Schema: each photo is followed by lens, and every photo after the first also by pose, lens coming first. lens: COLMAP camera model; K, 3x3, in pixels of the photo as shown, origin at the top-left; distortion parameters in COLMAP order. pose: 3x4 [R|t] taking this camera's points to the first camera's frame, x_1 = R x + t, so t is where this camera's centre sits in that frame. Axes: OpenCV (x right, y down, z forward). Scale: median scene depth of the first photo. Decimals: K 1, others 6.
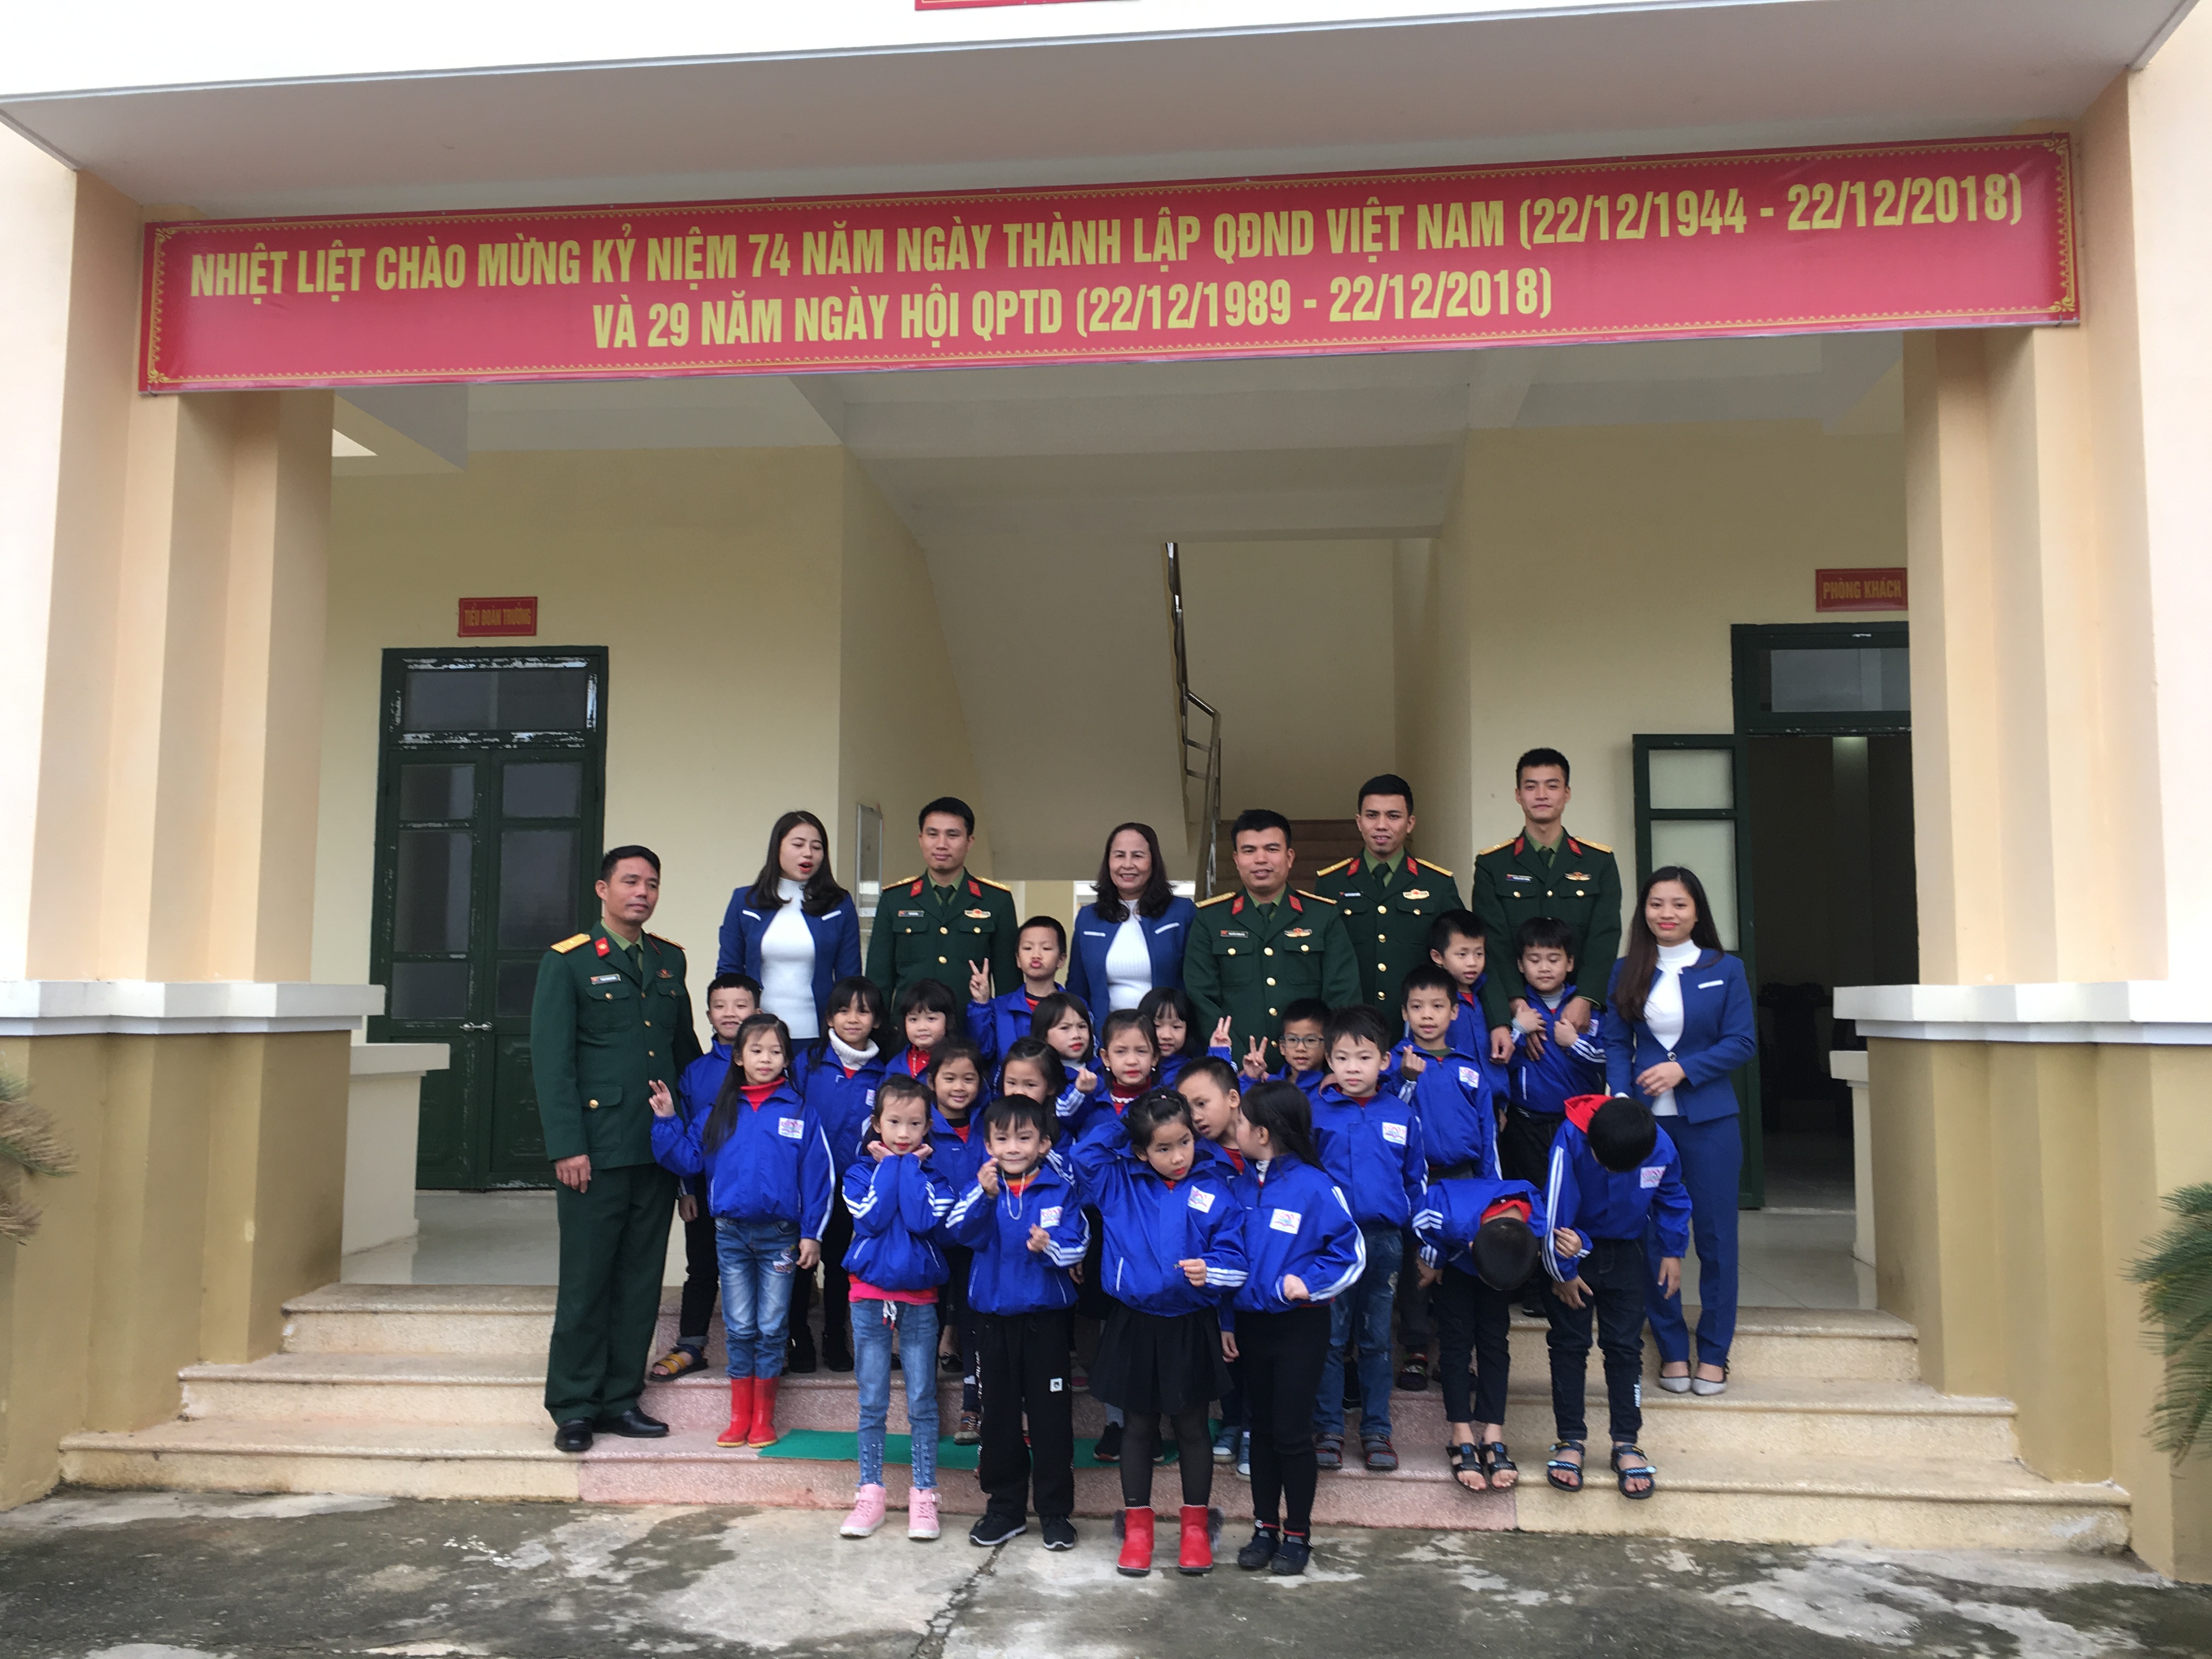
lens RADIAL K [[1820.0, 0, 1091.1], [0, 1820.0, 845.6], [0, 0, 1]] dist [0.091261, -0.115717]
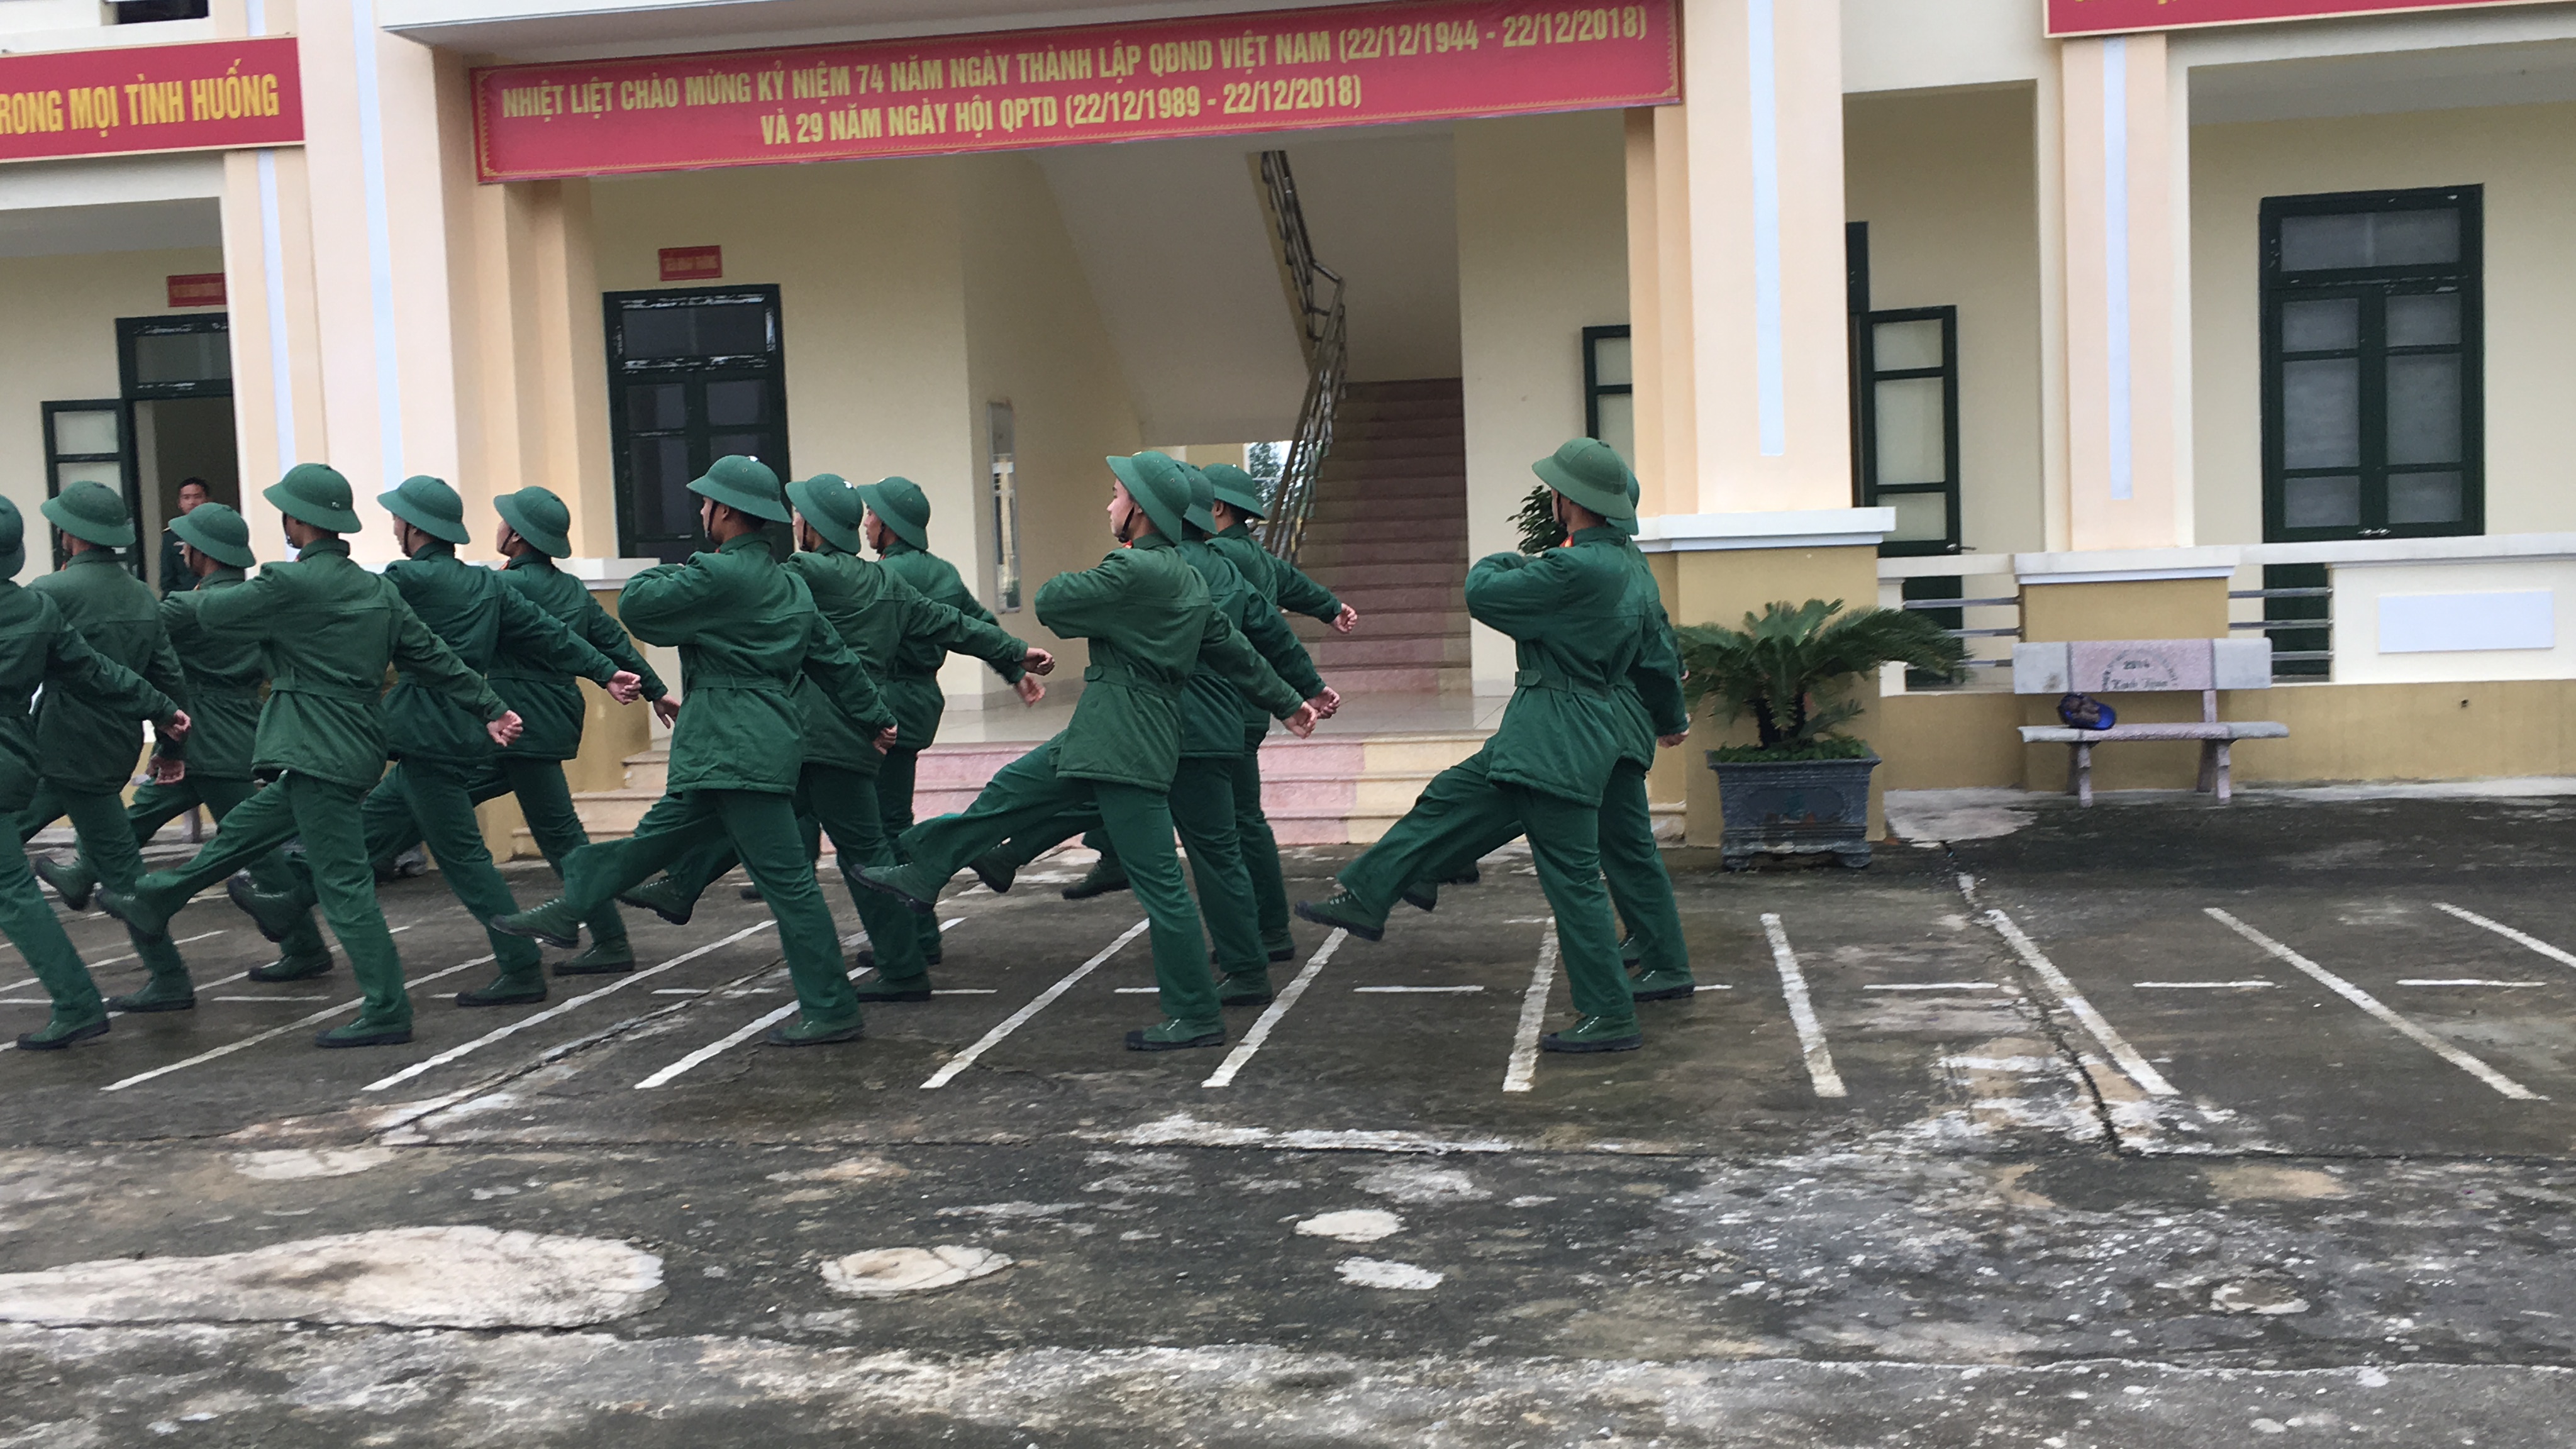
lens RADIAL K [[2505.0, 0, 1306.5], [0, 2505.0, 744.6], [0, 0, 1]] dist [0.065470, 0.000000]
pose [[0.997751, -0.034275, -0.057603, 0.303222], [0.042856, 0.986976, 0.155053, -0.081882], [0.051538, -0.157172, 0.986225, -1.197951]]
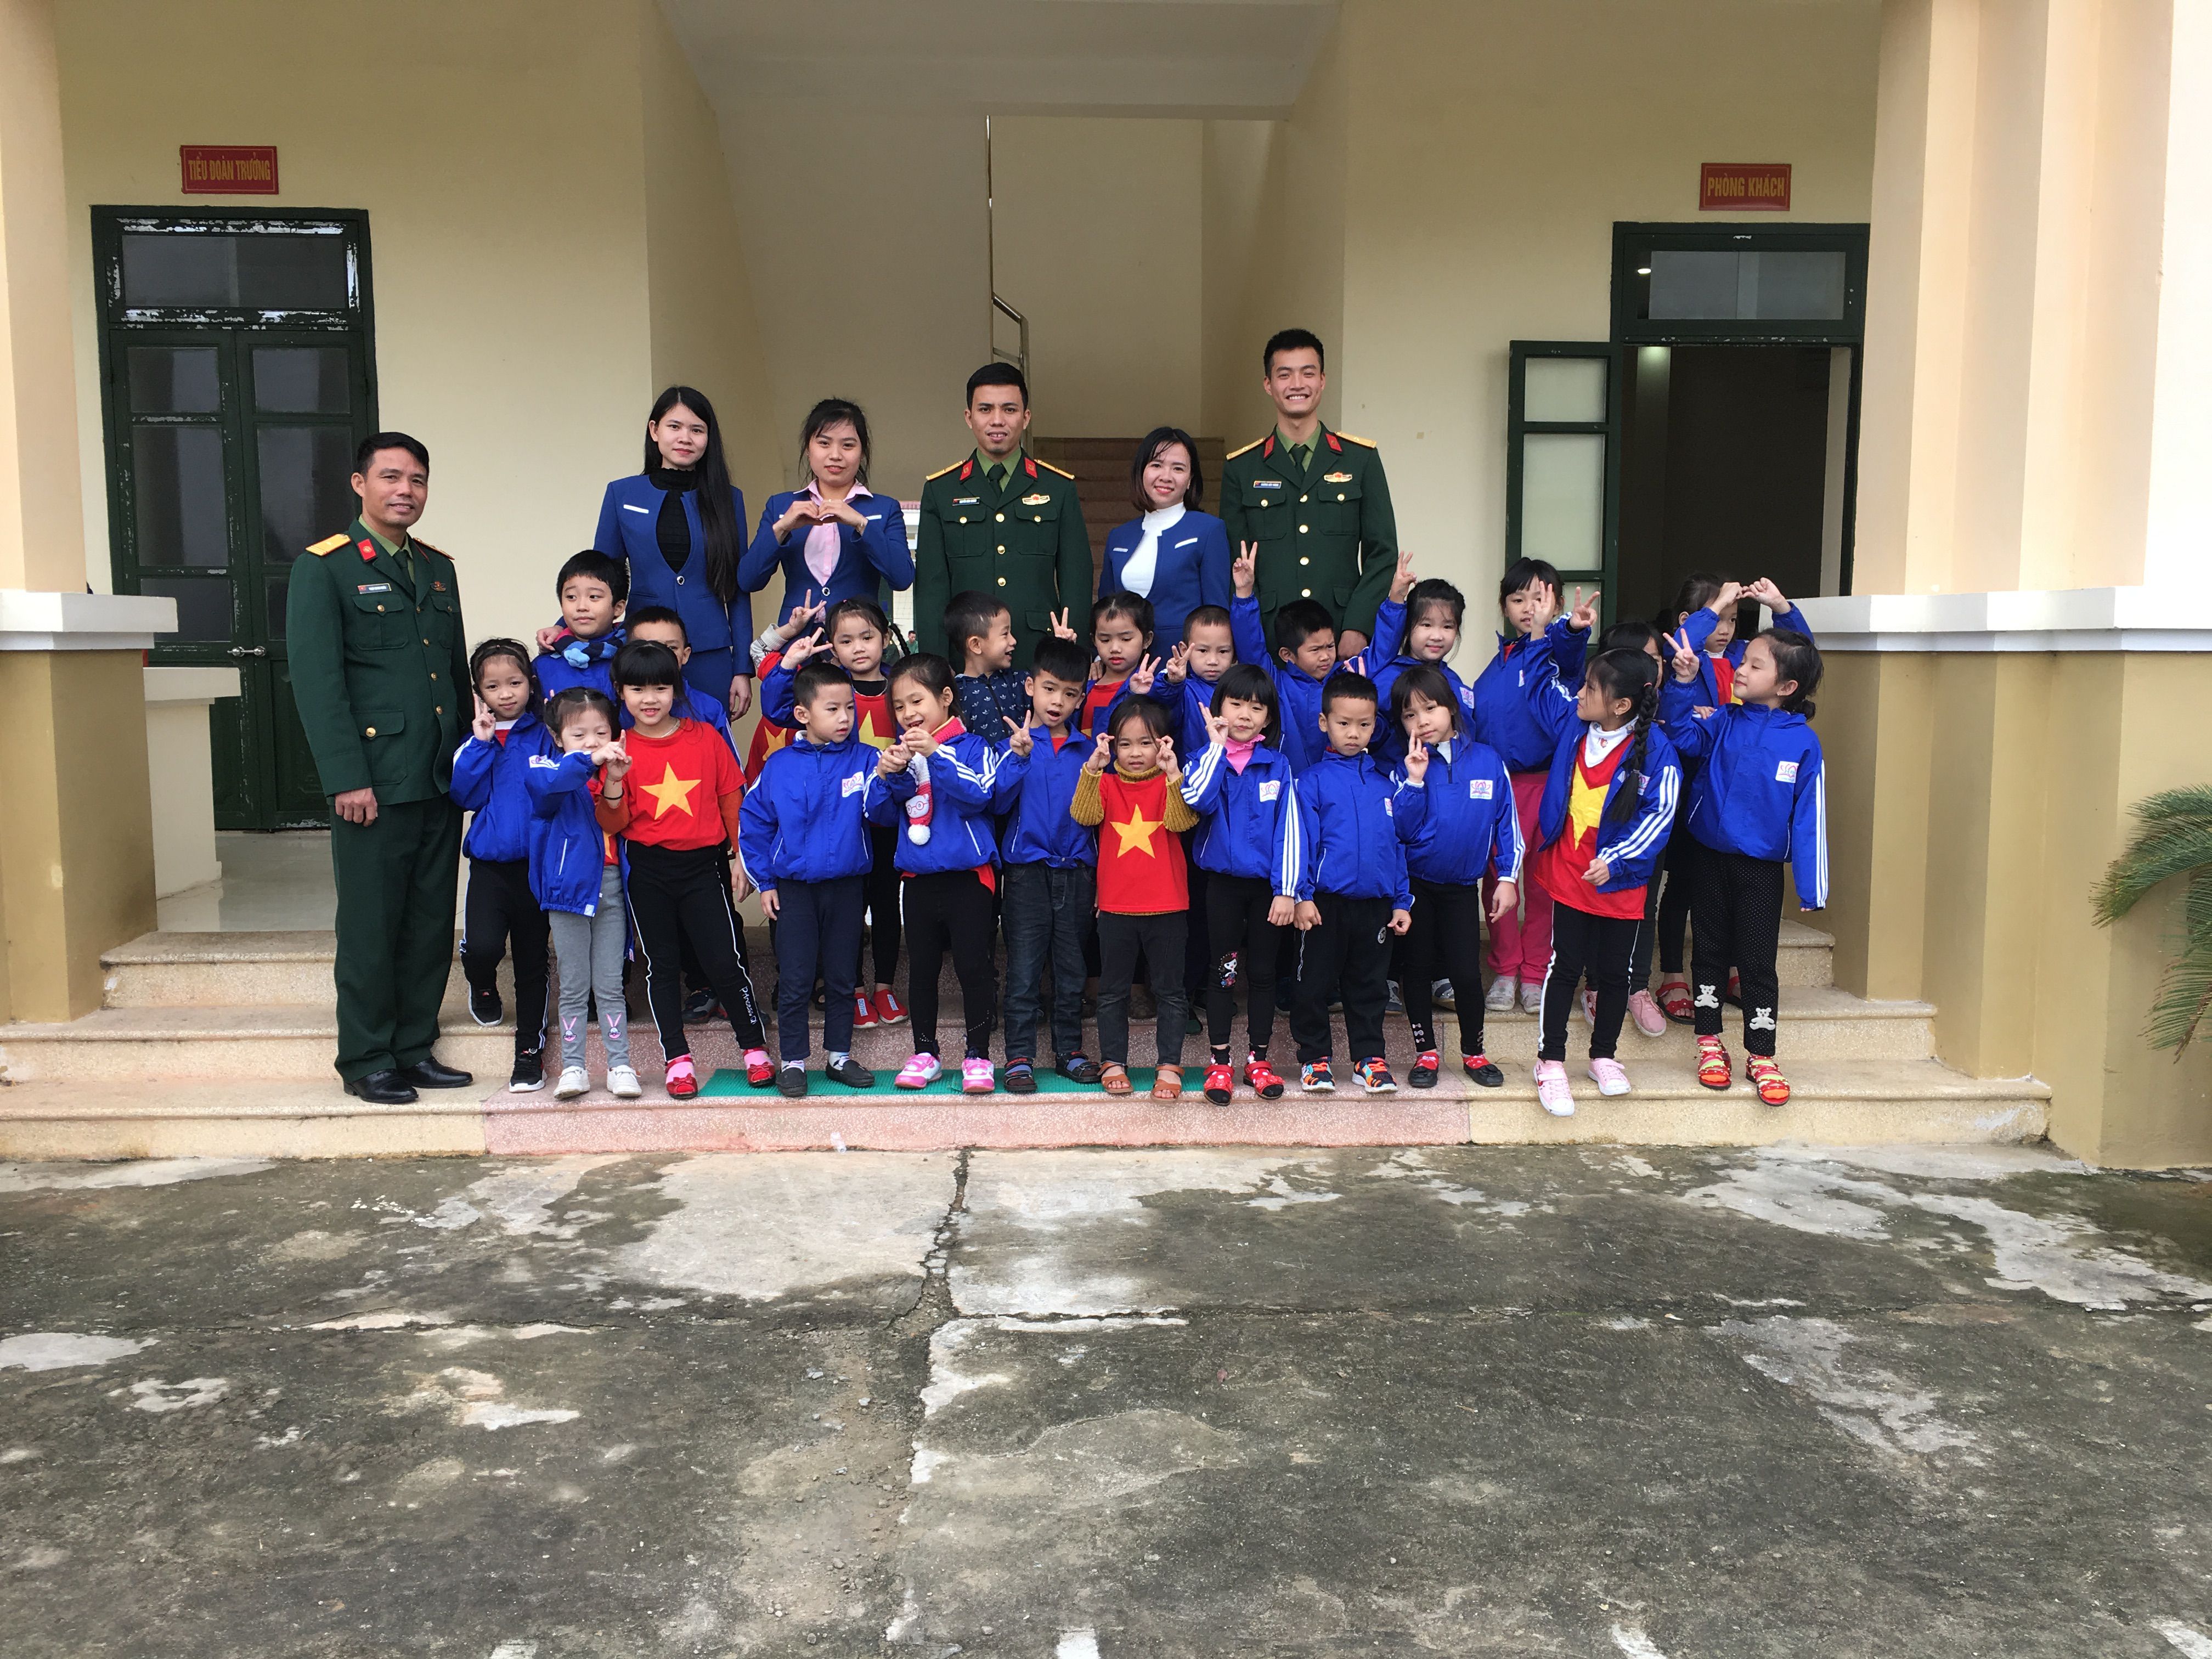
lens RADIAL K [[1820.0, 0, 1067.5], [0, 1820.0, 840.8], [0, 0, 1]] dist [0.091261, -0.115717]
pose [[0.990095, -0.017222, 0.139336, -0.106217], [-0.010045, 0.981214, 0.192658, 0.019165], [-0.140037, -0.192150, 0.971323, 0.087766]]
